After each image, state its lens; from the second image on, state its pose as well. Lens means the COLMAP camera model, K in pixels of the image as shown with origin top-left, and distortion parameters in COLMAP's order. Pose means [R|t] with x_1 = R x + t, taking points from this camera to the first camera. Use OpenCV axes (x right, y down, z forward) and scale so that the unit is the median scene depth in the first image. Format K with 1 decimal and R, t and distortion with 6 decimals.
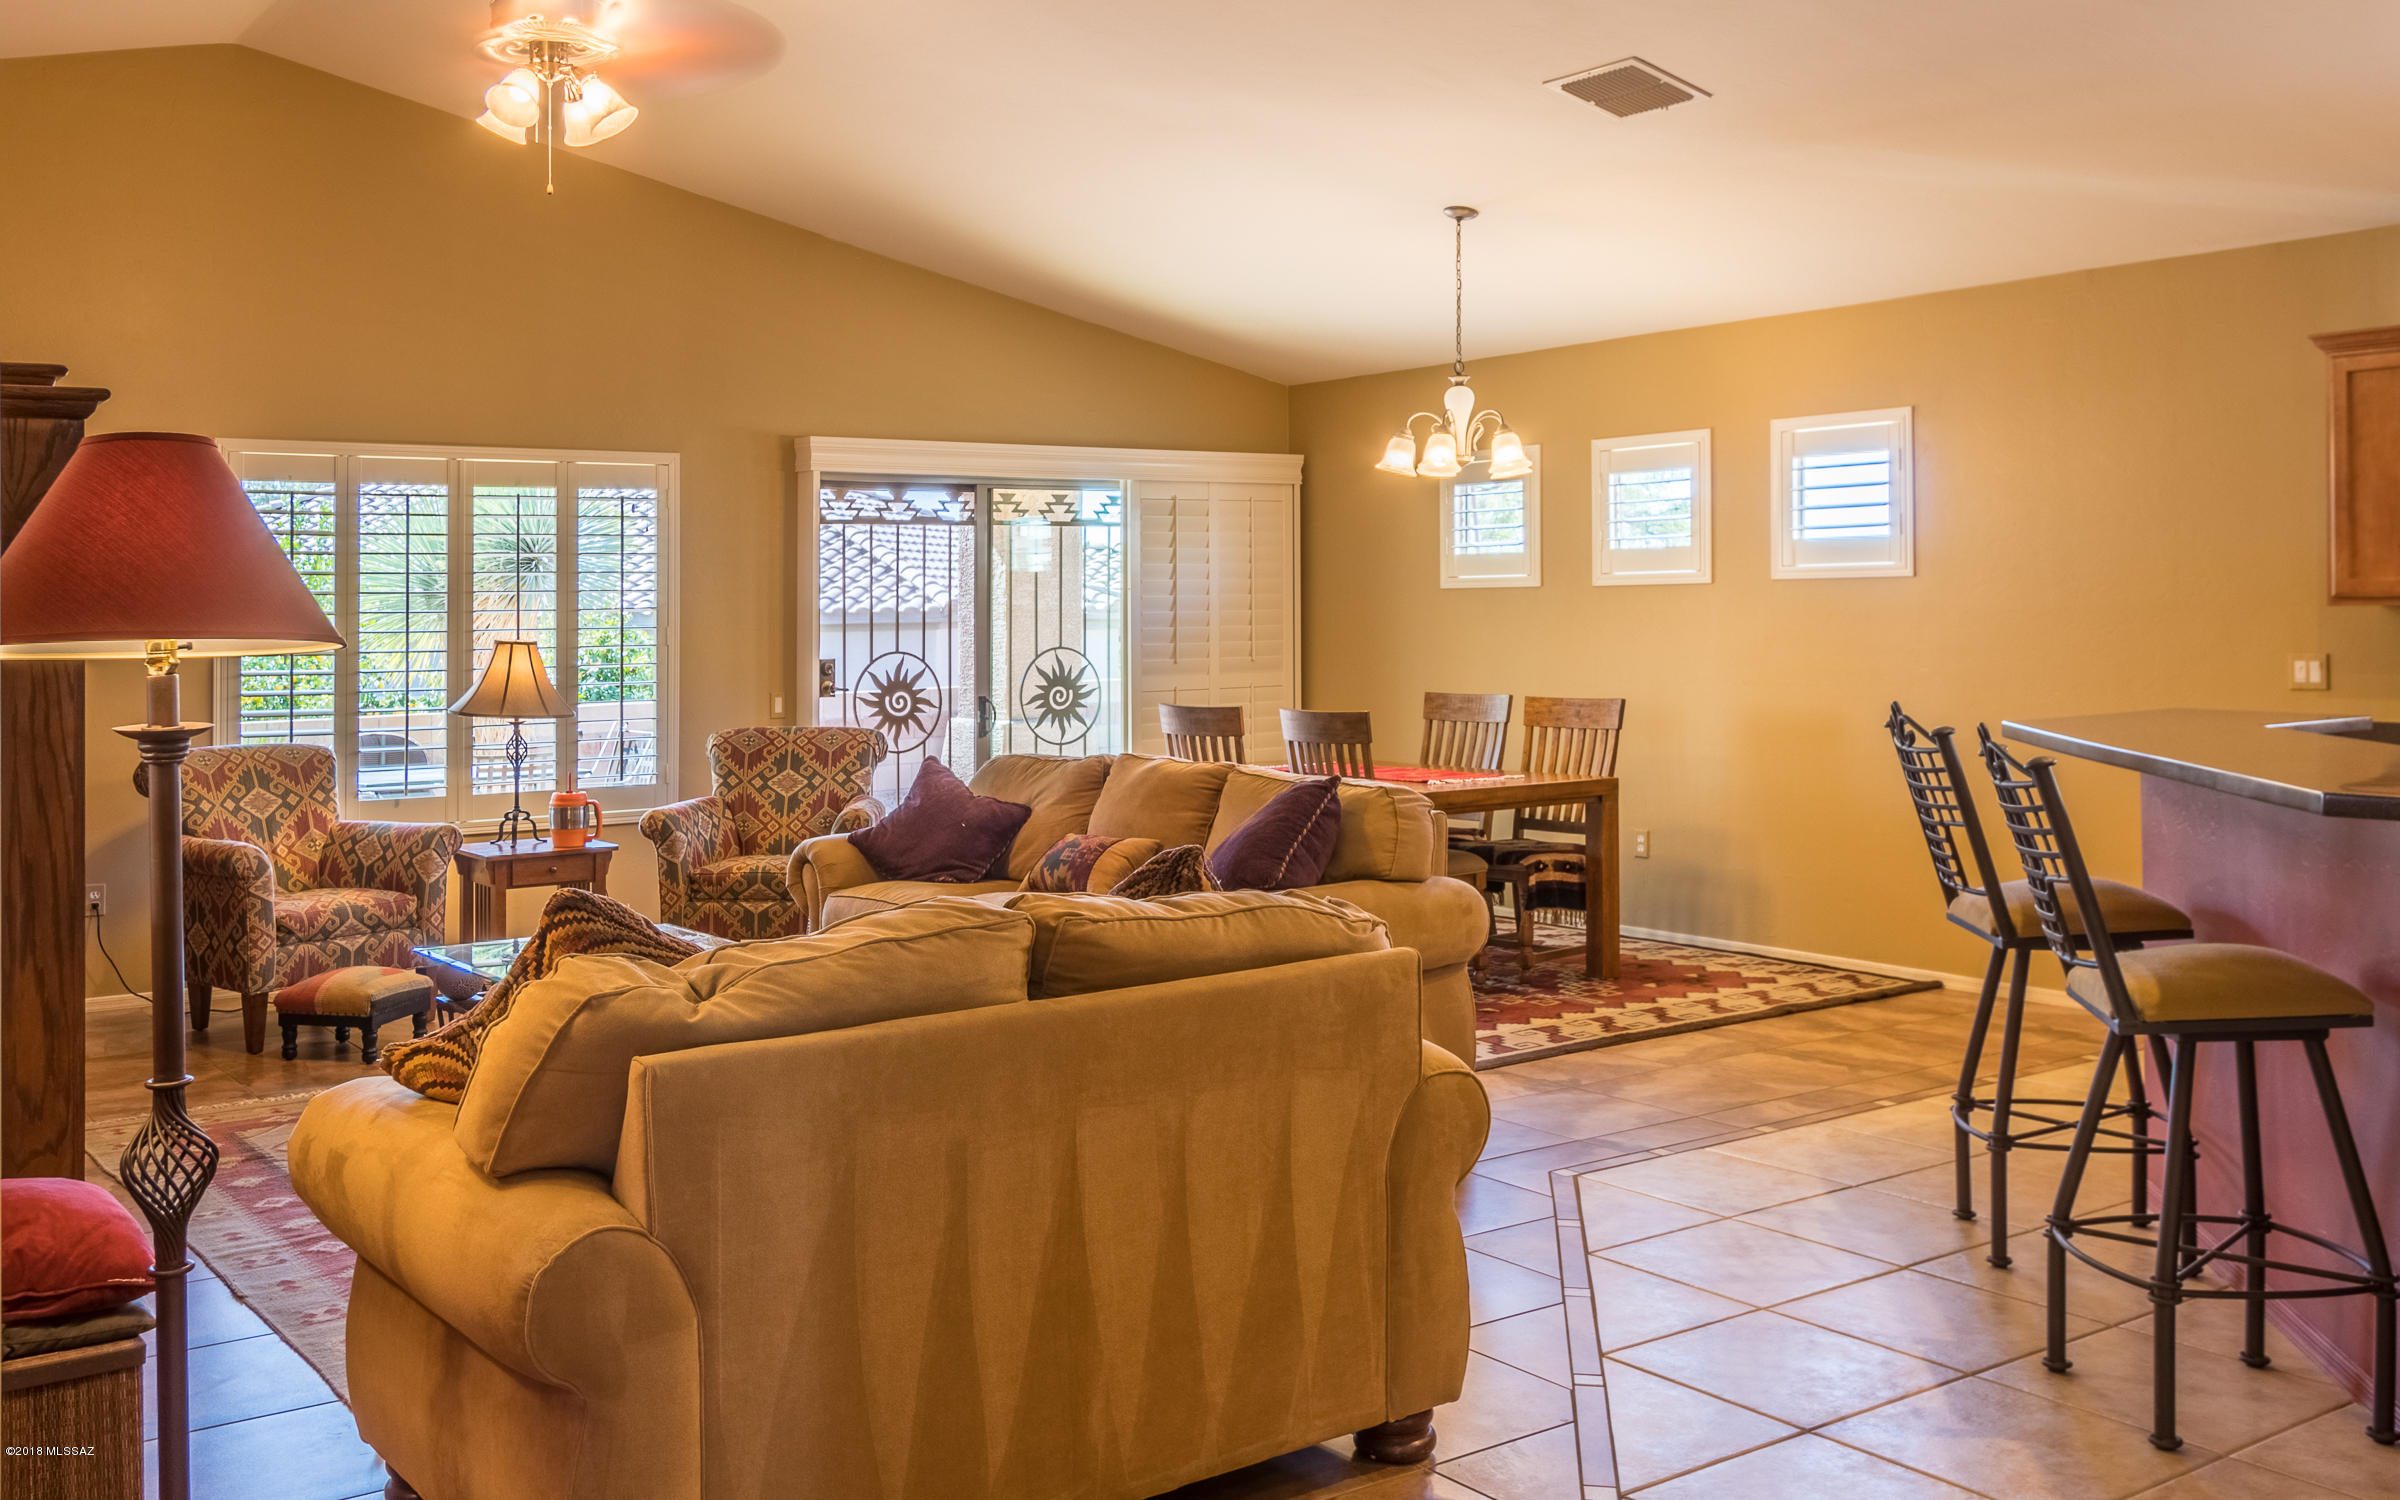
lens RADIAL K [[1872.0, 0, 1200.0], [0, 1872.0, 750.0], [0, 0, 1]] dist [0.015017, -0.000055]
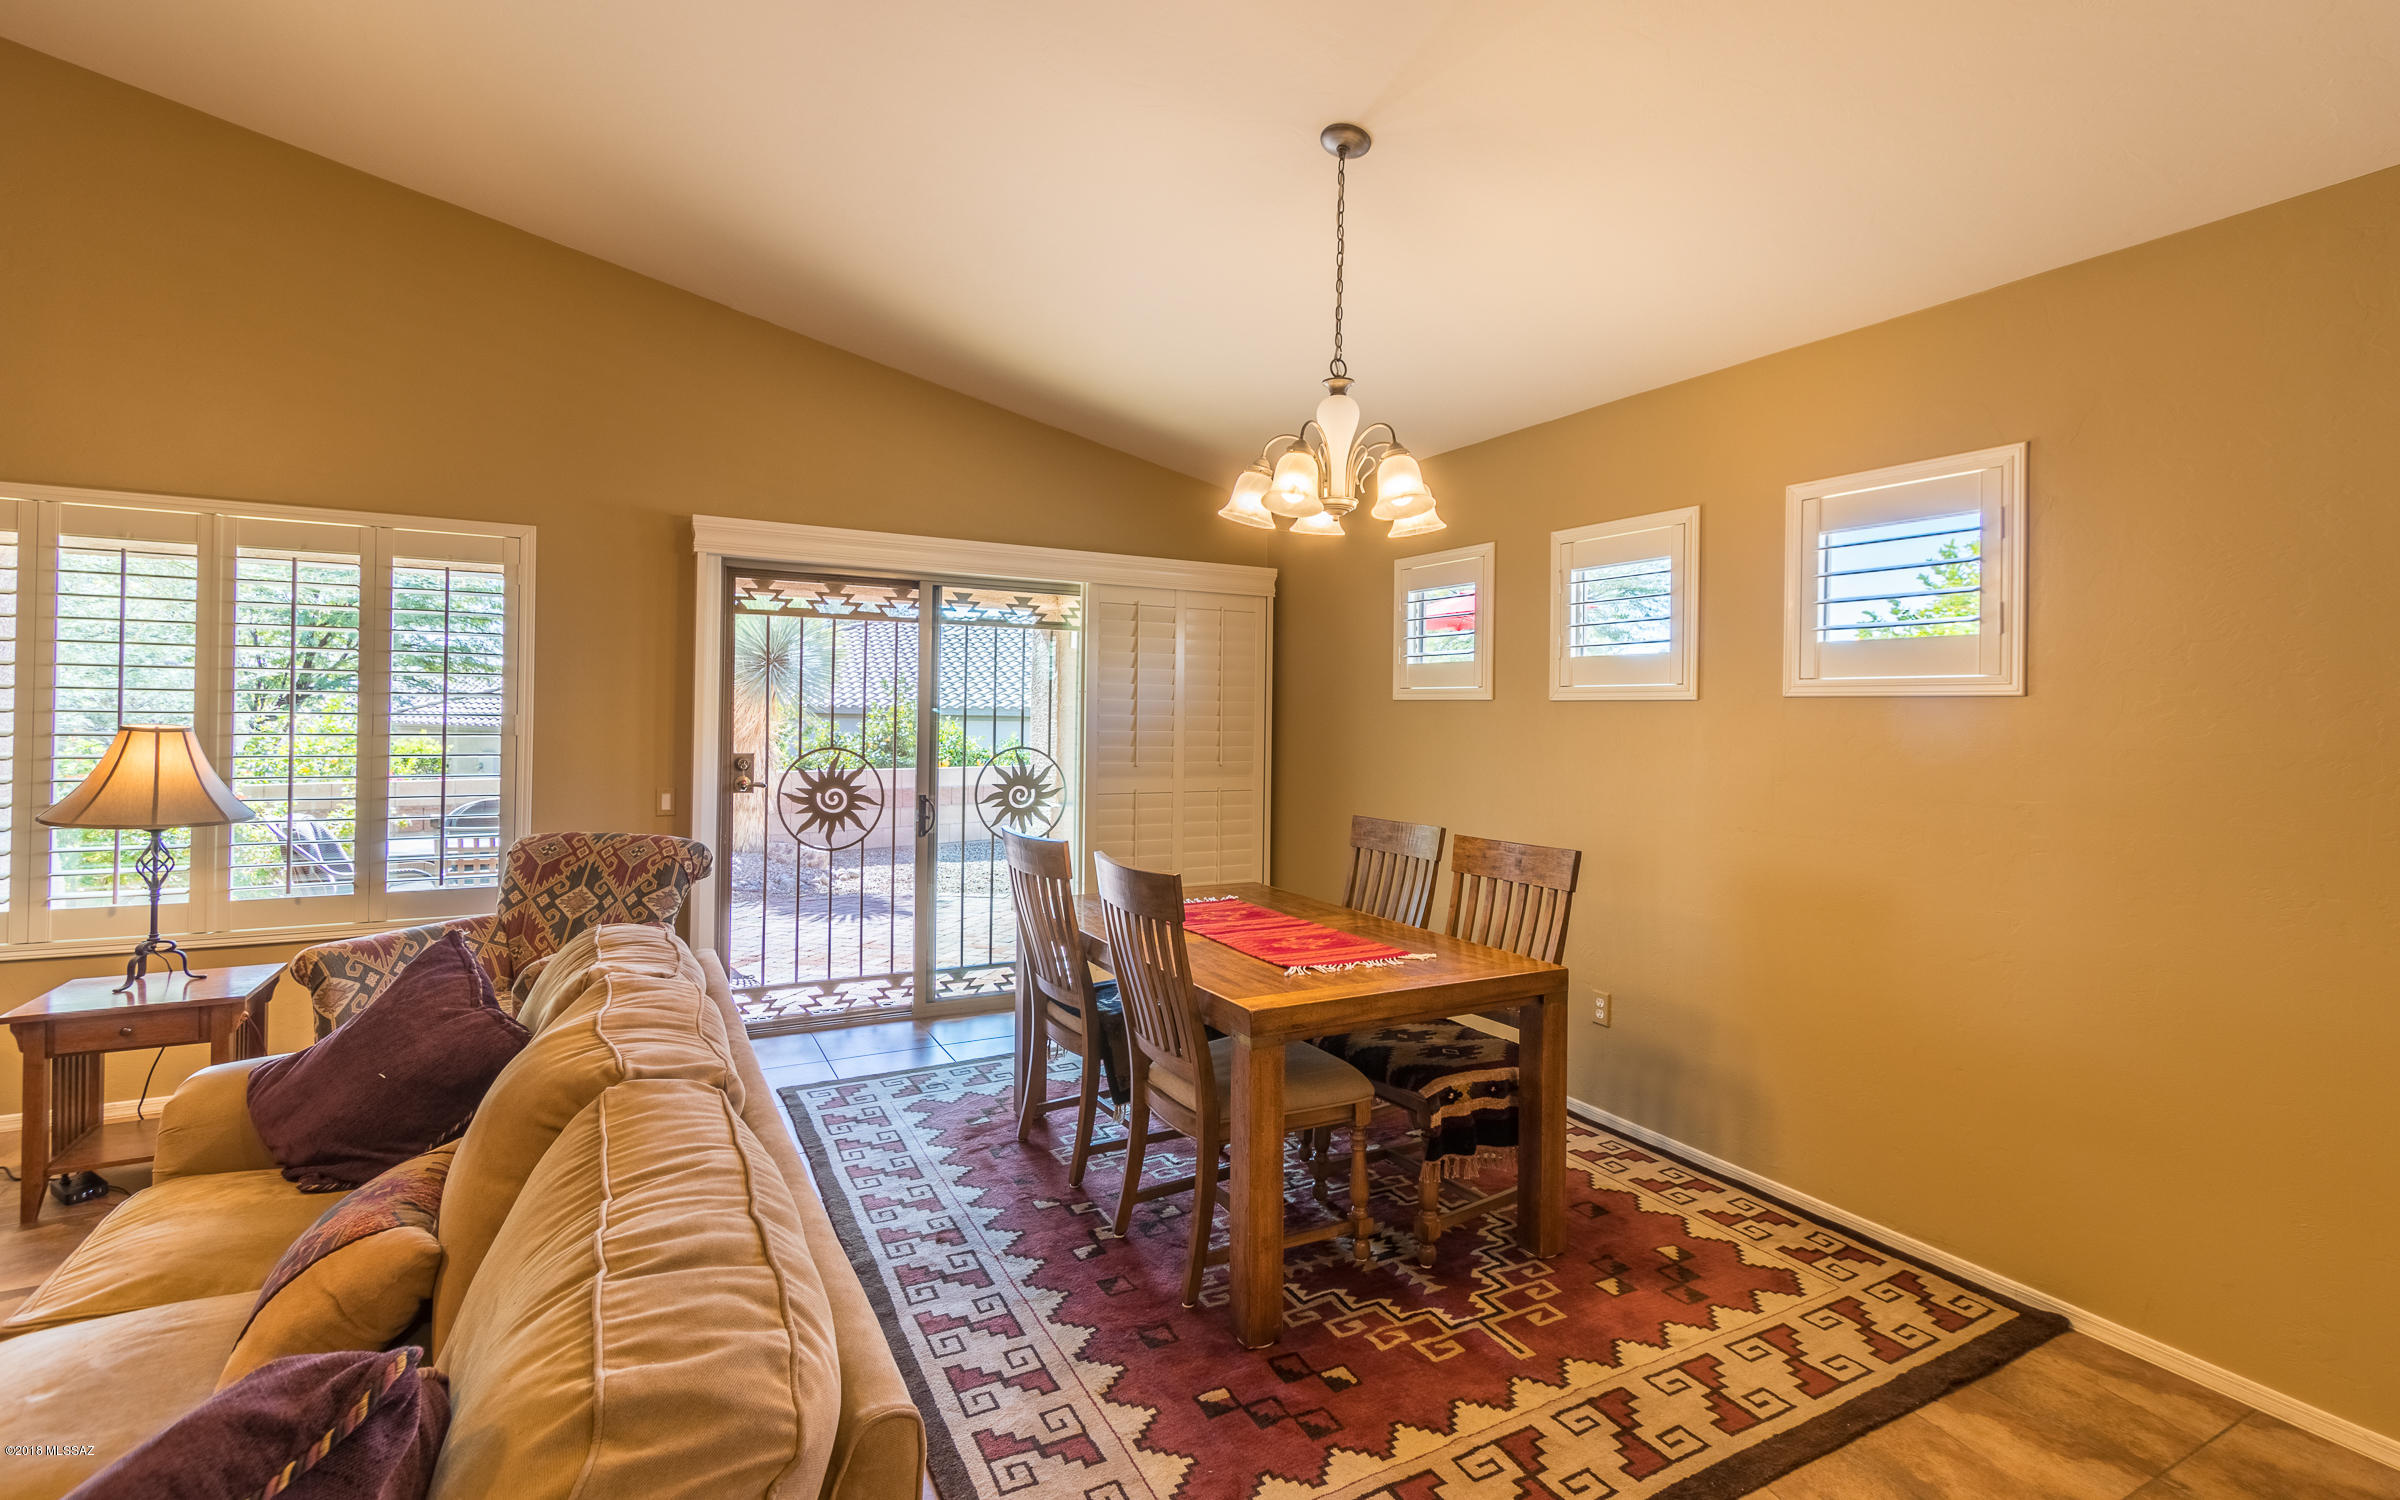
lens RADIAL K [[1165.9, 0, 1233.5], [0, 1165.9, 740.9], [0, 0, 1]] dist [0.012108, -0.000069]
pose [[0.996392, 0.031646, -0.078746, 0.110484], [-0.035719, 0.998067, -0.050866, -0.037200], [0.076984, 0.053495, 0.995596, 0.466481]]
